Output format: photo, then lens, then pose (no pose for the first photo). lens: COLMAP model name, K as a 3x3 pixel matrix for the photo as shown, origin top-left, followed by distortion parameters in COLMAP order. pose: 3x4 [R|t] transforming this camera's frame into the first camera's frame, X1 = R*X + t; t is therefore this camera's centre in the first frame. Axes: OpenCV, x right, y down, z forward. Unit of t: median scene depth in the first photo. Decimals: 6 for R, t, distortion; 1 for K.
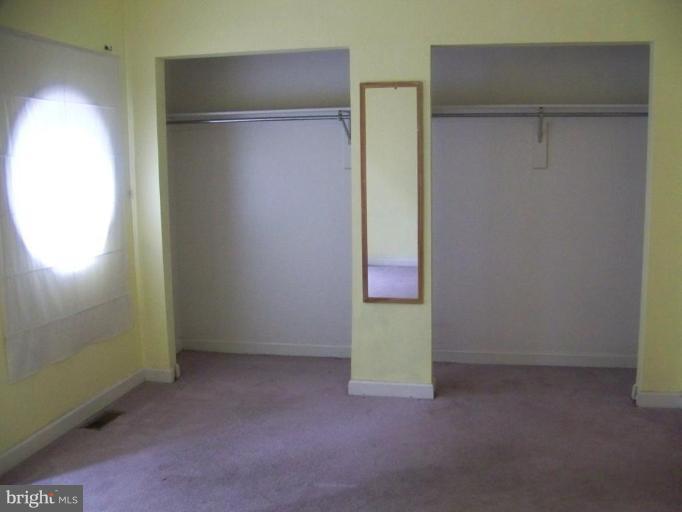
lens RADIAL K [[716.5, 0, 341.0], [0, 716.5, 256.0], [0, 0, 1]] dist [-0.137904, 0.007754]
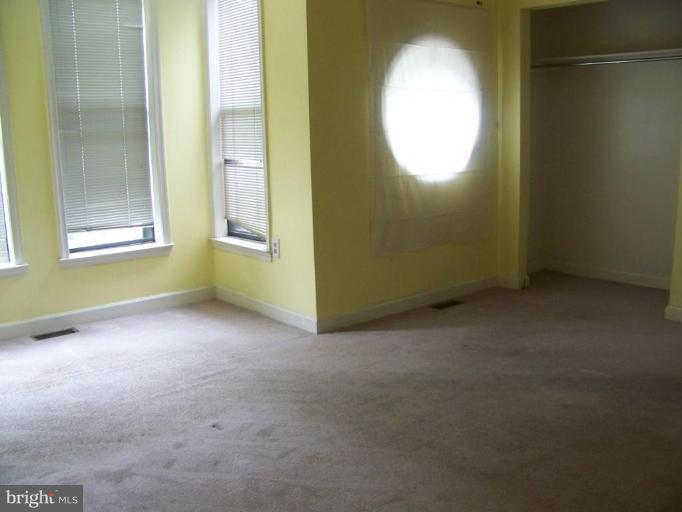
lens RADIAL K [[716.5, 0, 341.0], [0, 716.5, 256.0], [0, 0, 1]] dist [-0.137904, 0.007754]
pose [[0.781746, 0.110238, -0.613775, 0.278460], [-0.083217, 0.993889, 0.072518, 0.072612], [0.618019, -0.005615, 0.786143, -0.112023]]
